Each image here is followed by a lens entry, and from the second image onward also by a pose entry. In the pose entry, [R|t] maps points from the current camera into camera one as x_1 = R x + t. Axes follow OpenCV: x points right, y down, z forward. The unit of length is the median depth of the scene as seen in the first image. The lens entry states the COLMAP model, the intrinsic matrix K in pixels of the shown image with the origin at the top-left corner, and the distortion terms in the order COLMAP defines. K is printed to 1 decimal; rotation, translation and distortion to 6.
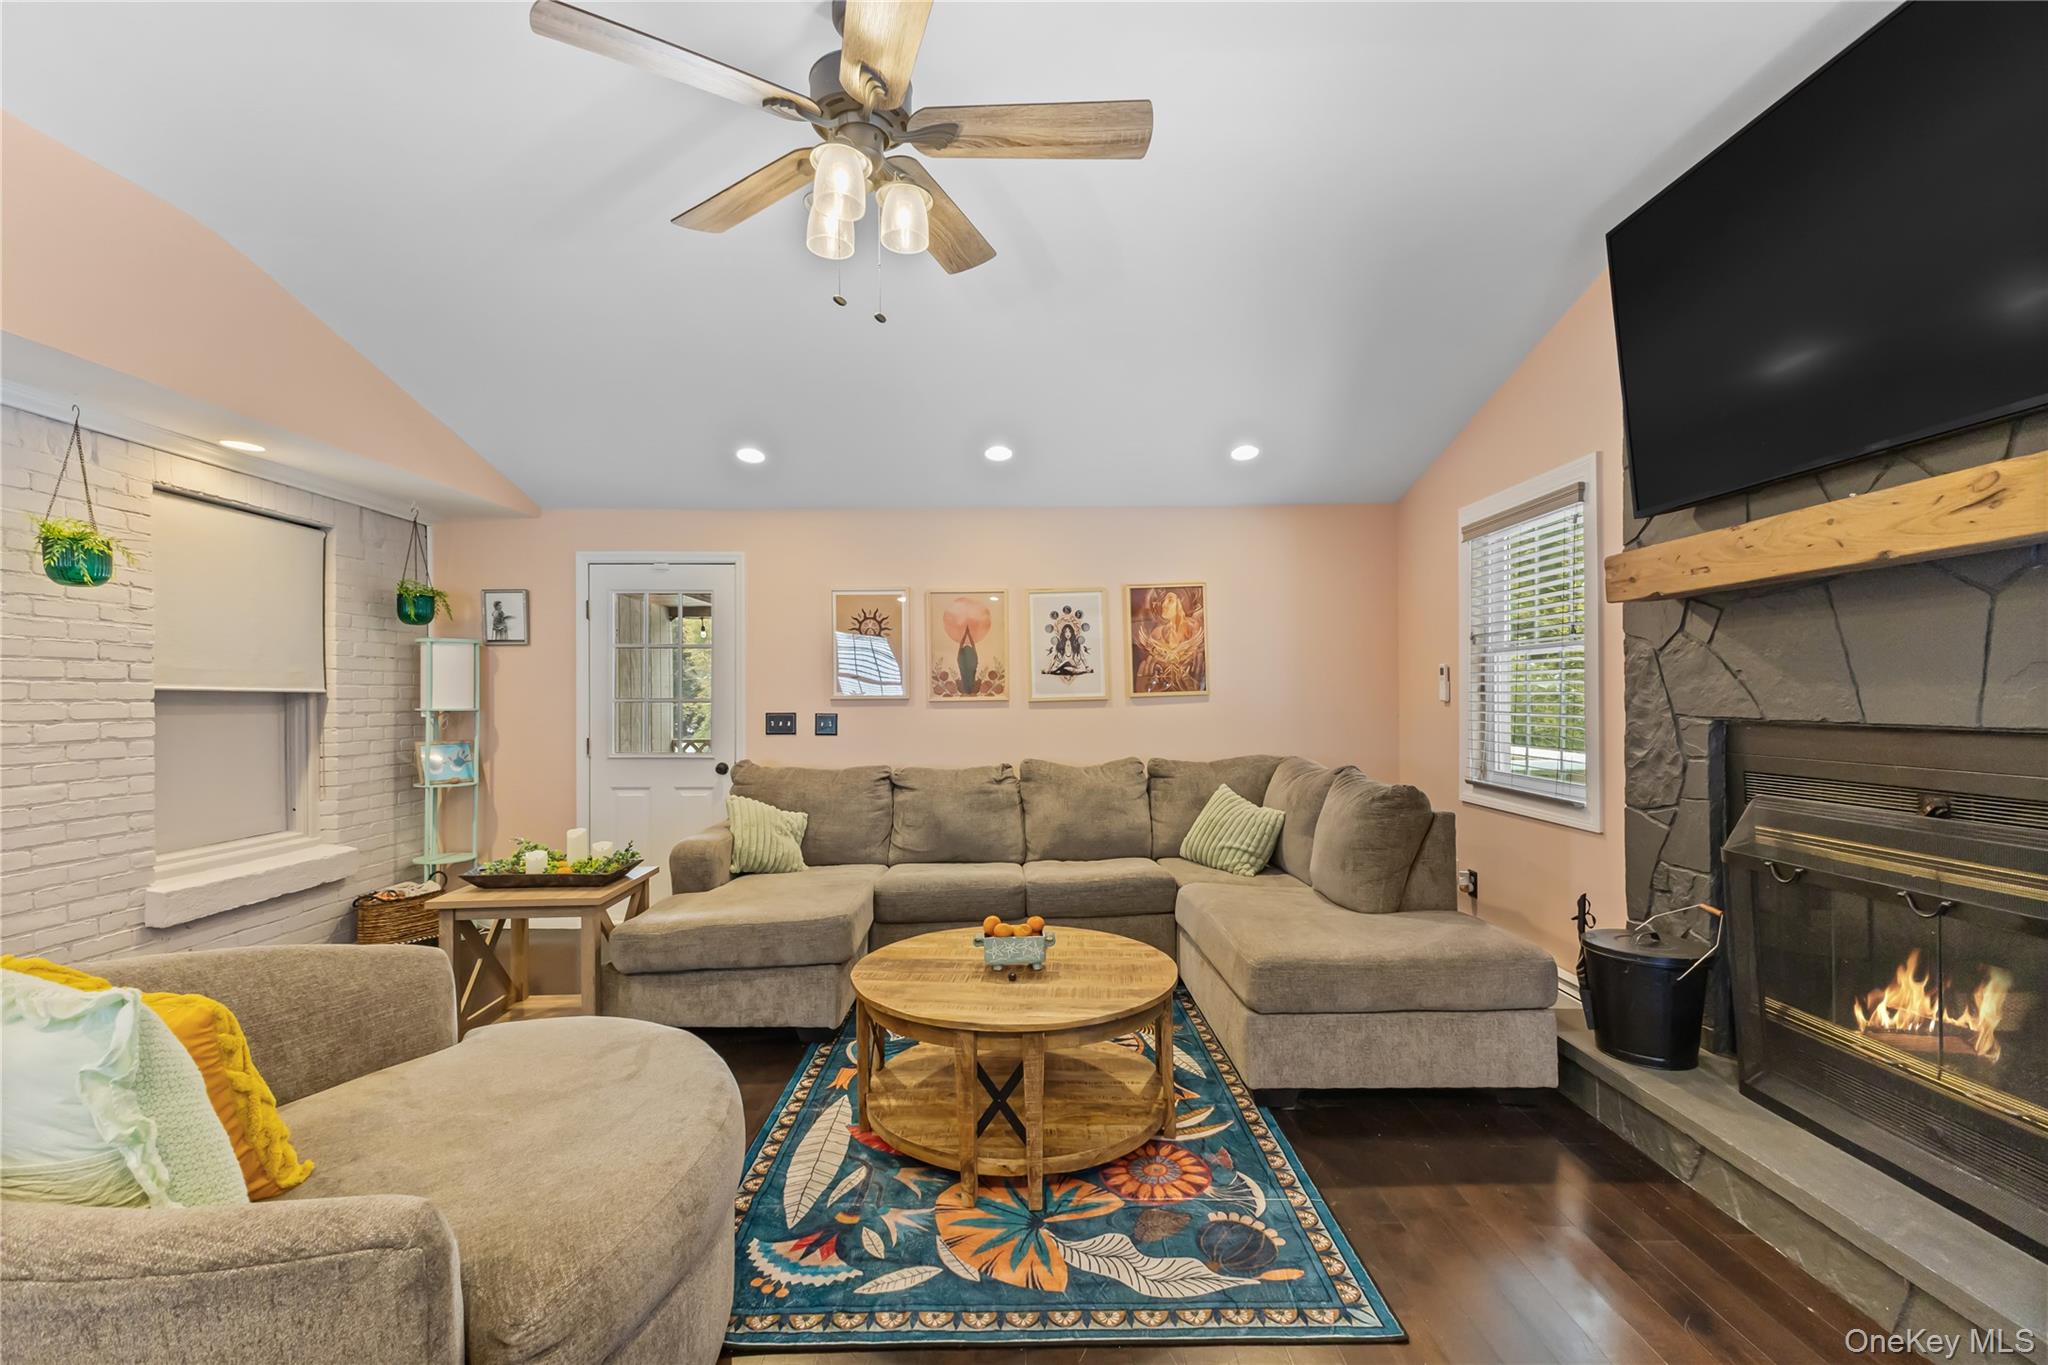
lens RADIAL K [[876.8, 0, 1025.5], [0, 876.8, 697.7], [0, 0, 1]] dist [0.001709, 0.000152]
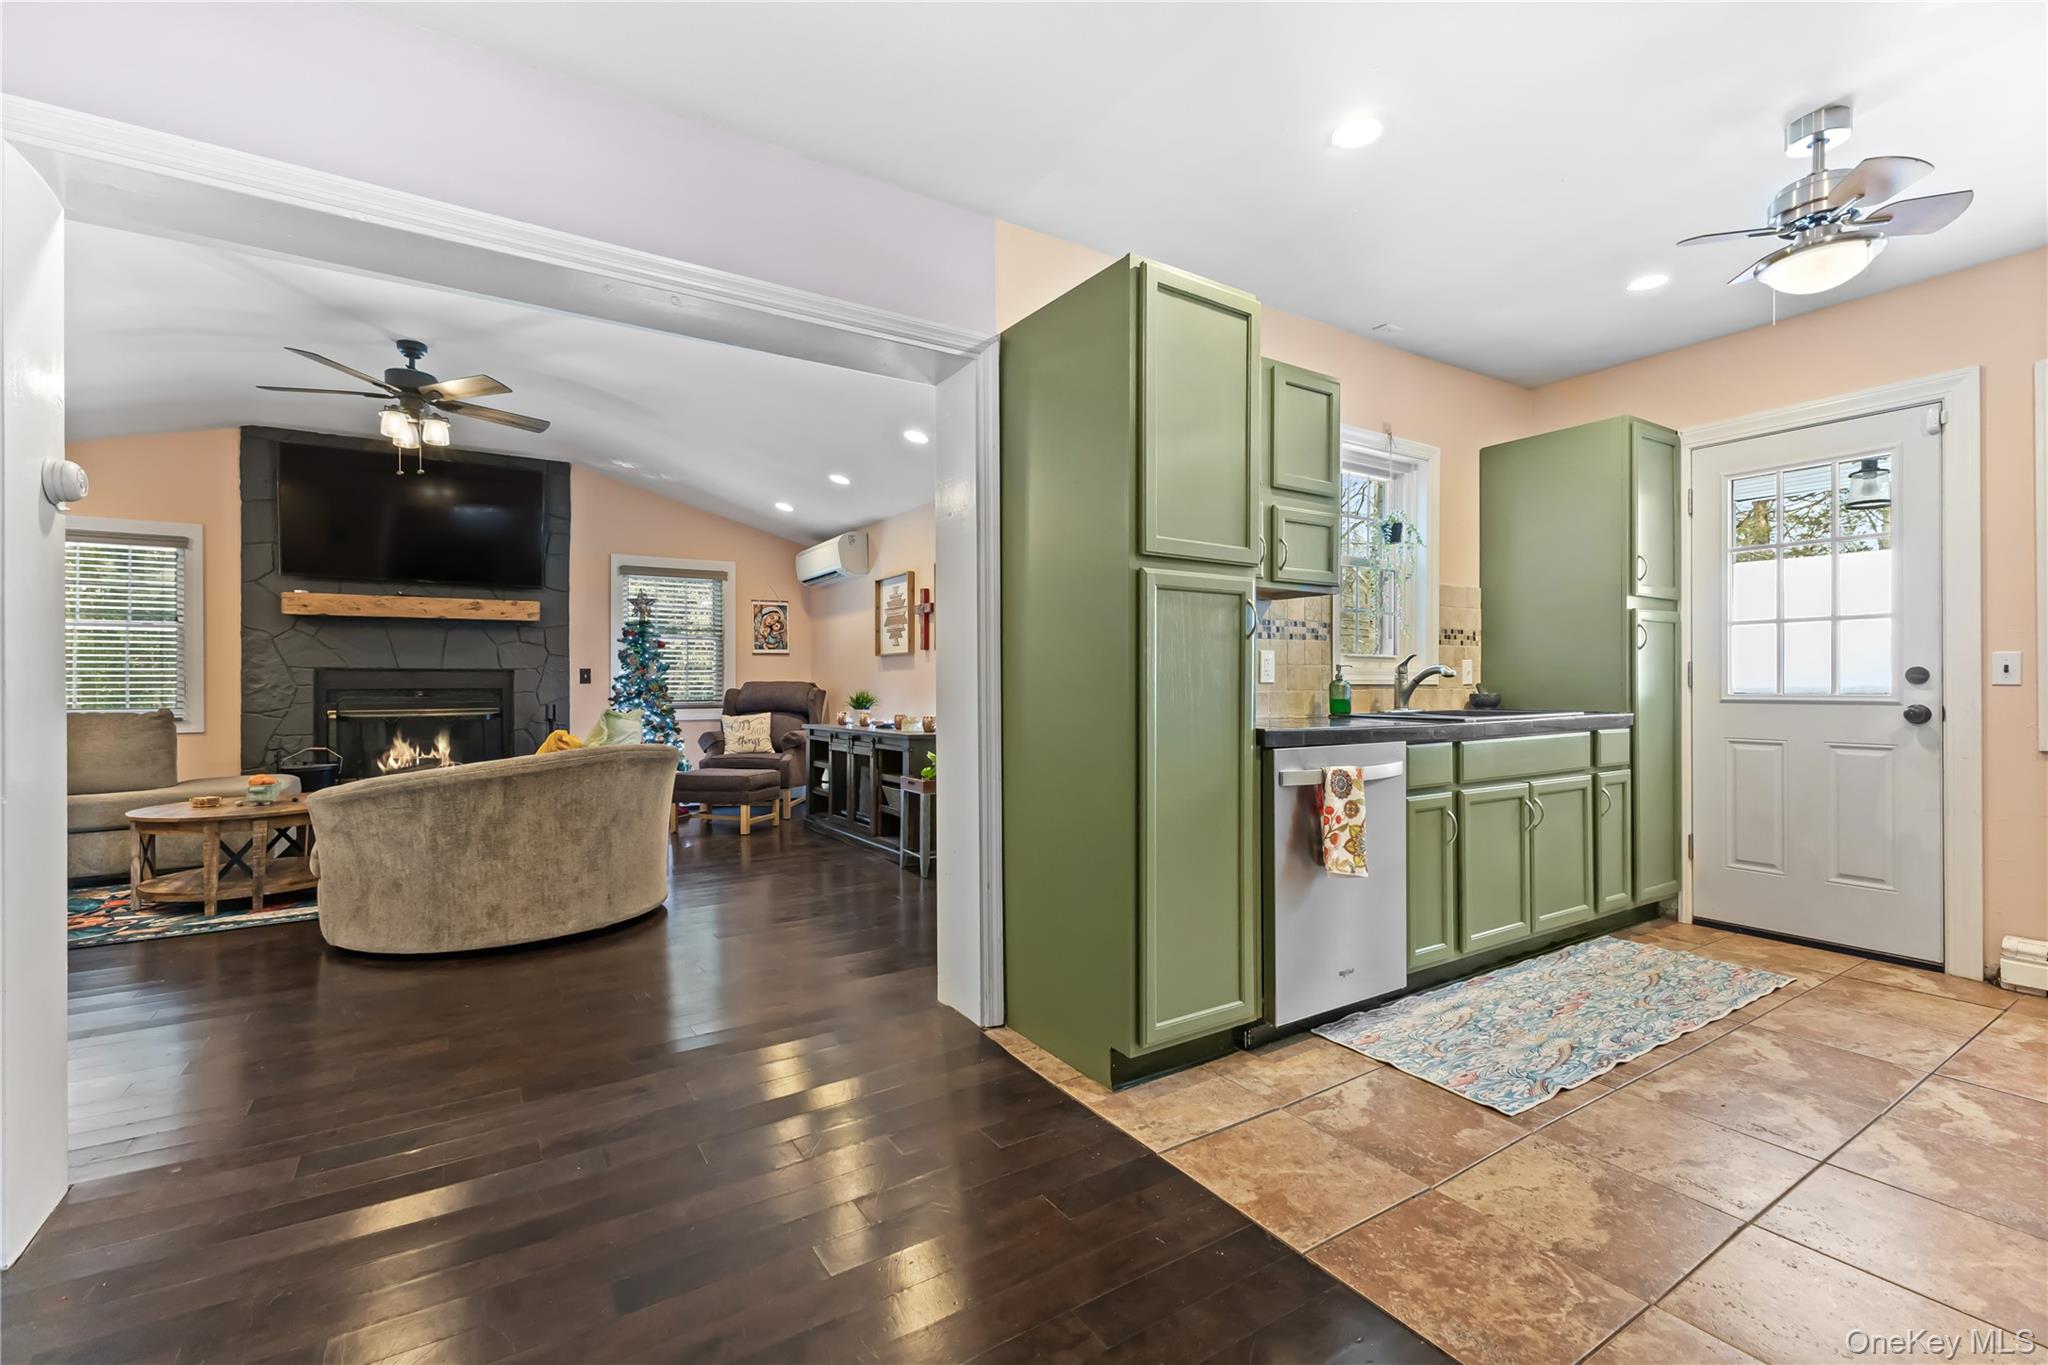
lens RADIAL K [[868.1, 0, 1024.0], [0, 868.1, 682.5], [0, 0, 1]] dist [0.002731, 0.000204]
pose [[-0.533230, 0.010228, 0.845908, -1.833151], [0.009689, 0.999935, -0.005983, 0.079048], [-0.845915, 0.005006, -0.533295, 0.513706]]
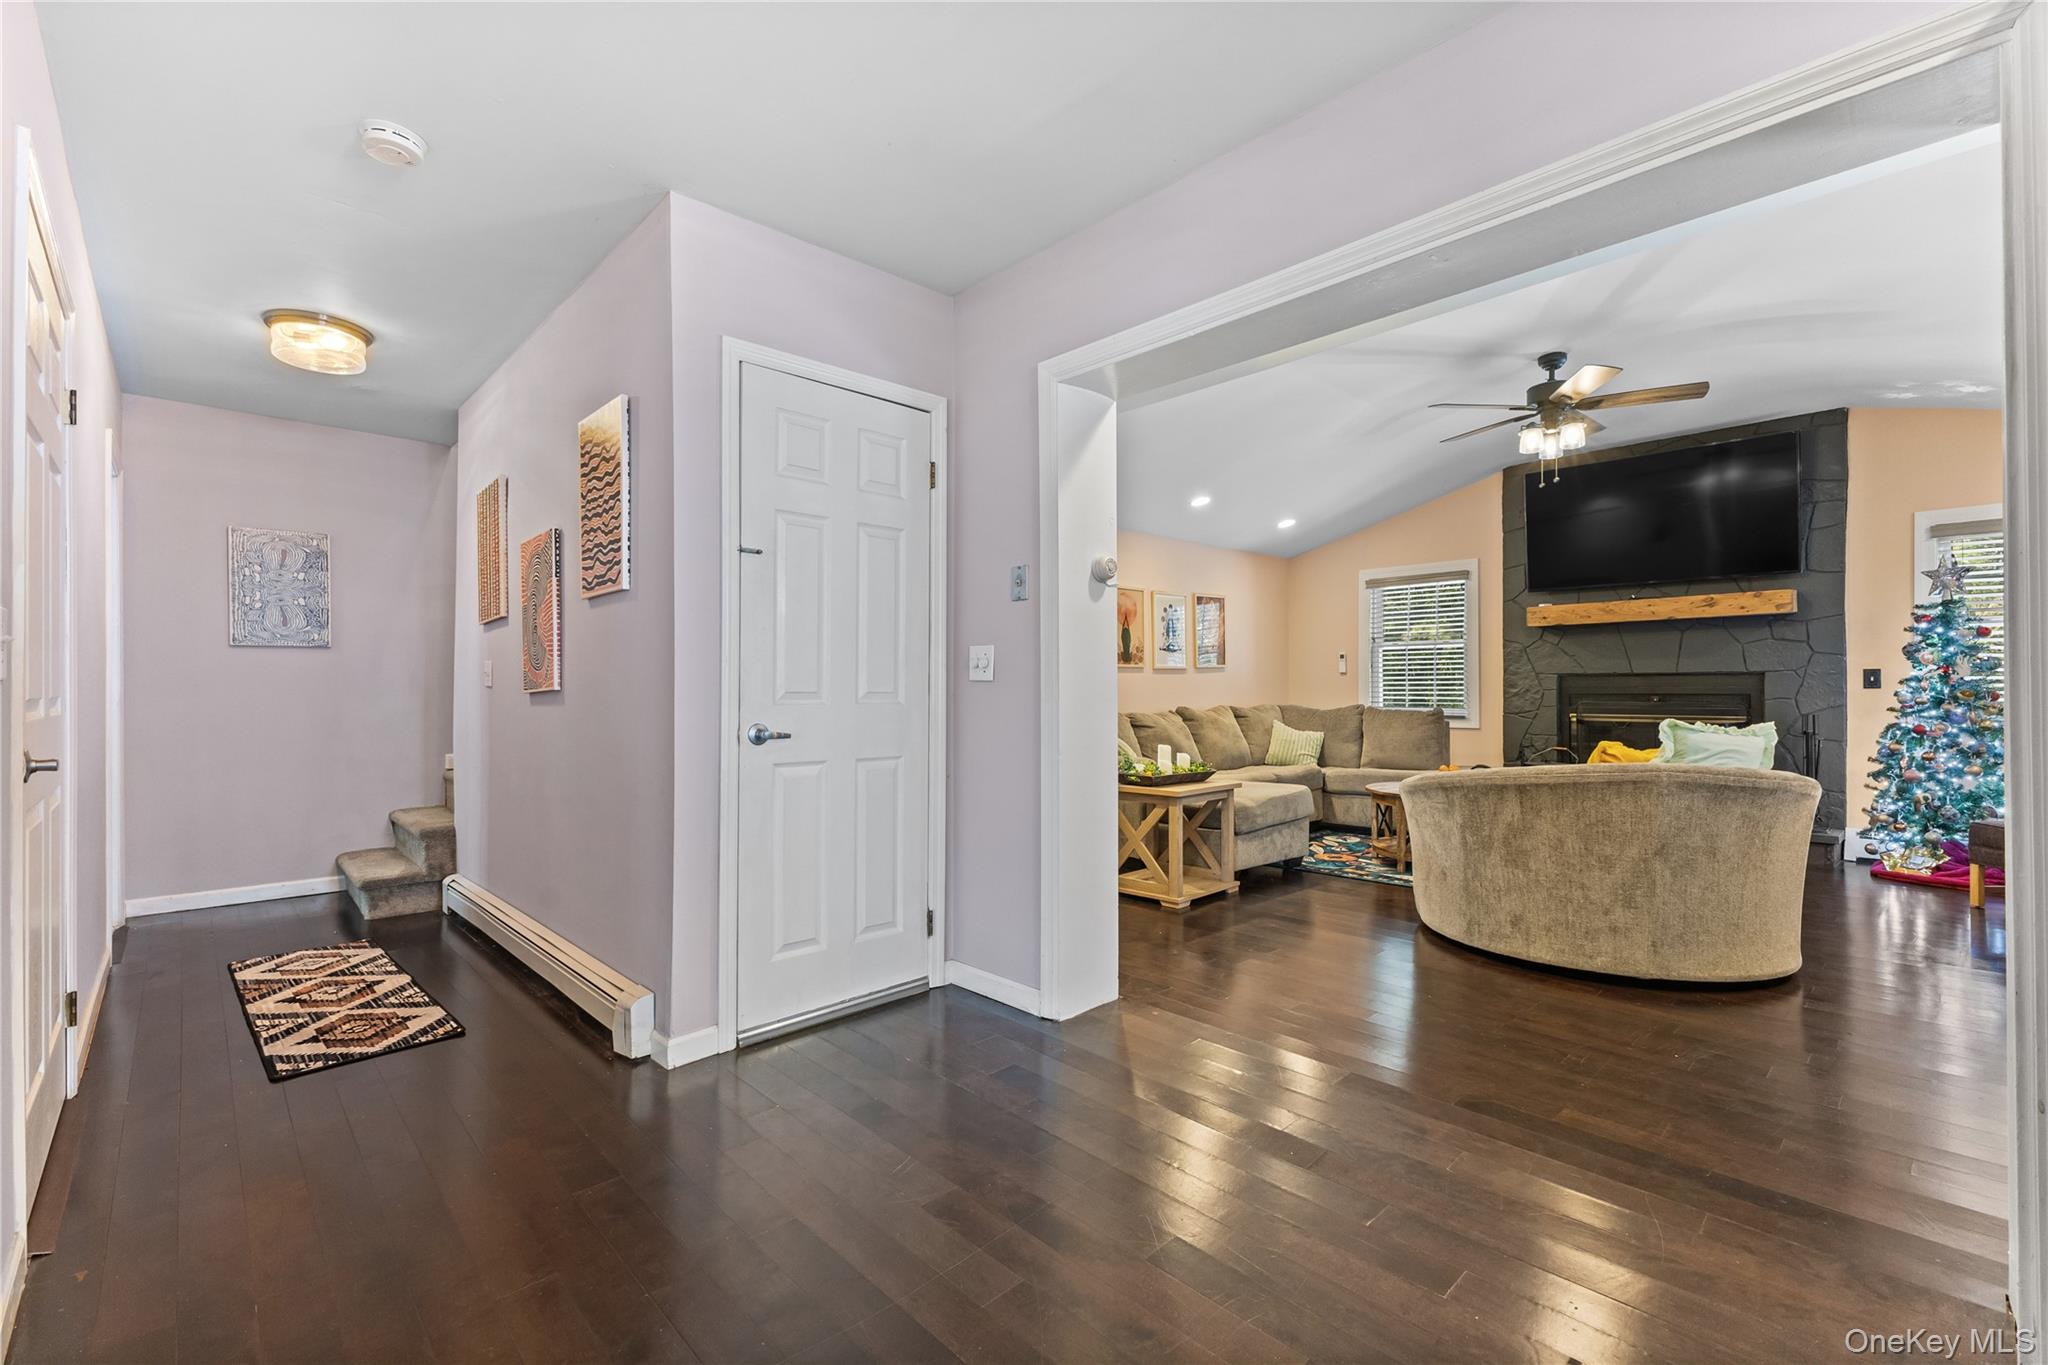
lens RADIAL K [[875.5, 0, 1022.6], [0, 875.5, 689.8], [0, 0, 1]] dist [0.000704, 0.000048]
pose [[0.731123, 0.007372, 0.682206, -1.745348], [-0.002428, 0.999963, -0.008203, 0.078411], [-0.682242, 0.004341, 0.731114, 0.152738]]
